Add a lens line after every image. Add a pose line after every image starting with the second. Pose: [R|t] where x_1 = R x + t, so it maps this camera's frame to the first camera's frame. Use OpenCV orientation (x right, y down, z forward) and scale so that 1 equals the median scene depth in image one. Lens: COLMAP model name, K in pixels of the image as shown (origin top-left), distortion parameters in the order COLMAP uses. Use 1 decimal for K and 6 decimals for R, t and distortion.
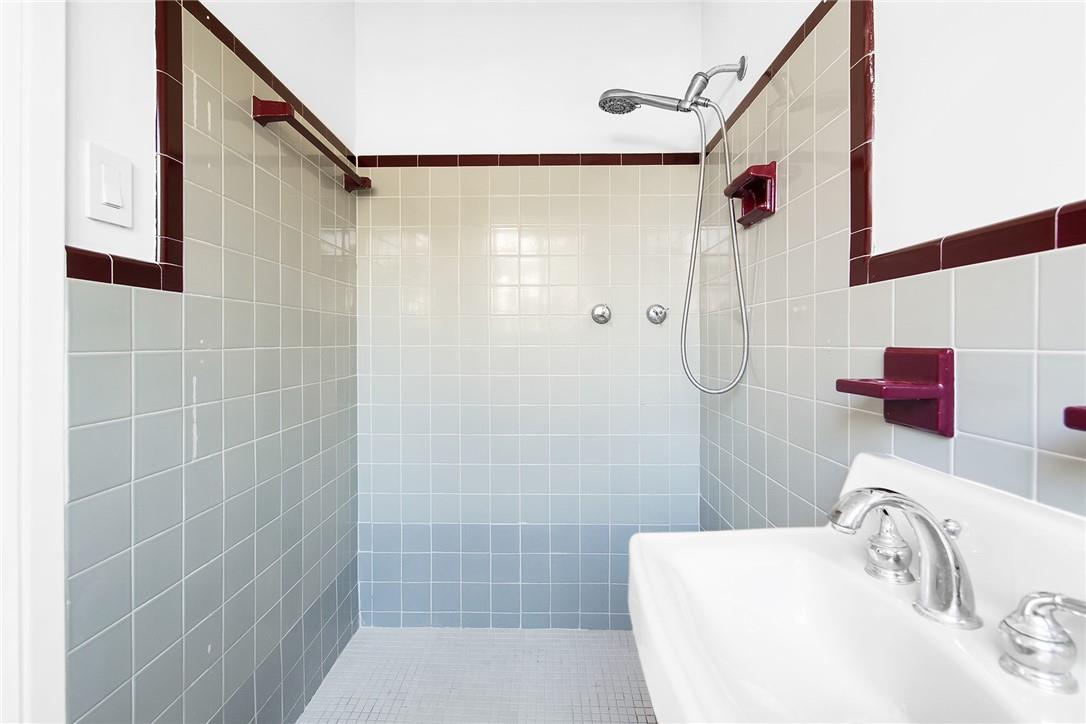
lens RADIAL K [[466.7, 0, 538.7], [0, 466.7, 351.5], [0, 0, 1]] dist [0.002116, -0.000036]
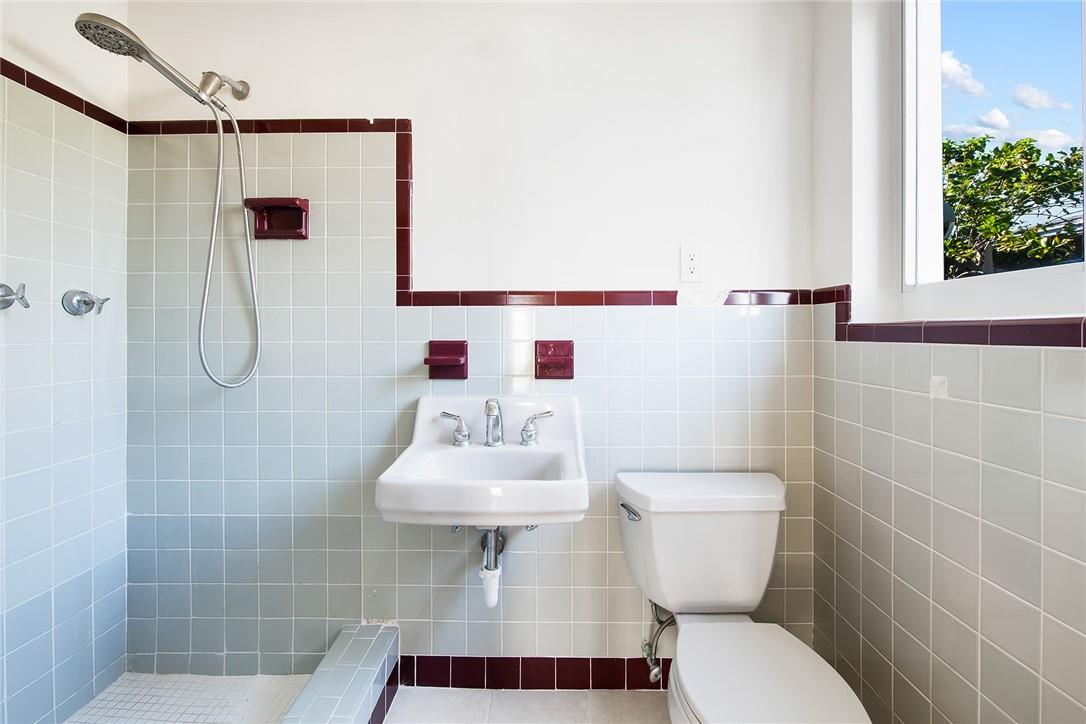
lens RADIAL K [[442.4, 0, 540.1], [0, 442.4, 350.2], [0, 0, 1]] dist [-0.004005, -0.000106]
pose [[0.004245, -0.027271, 0.999619, -0.966412], [0.022902, 0.999369, 0.027167, -0.007689], [-0.999729, 0.022778, 0.004867, 0.465138]]
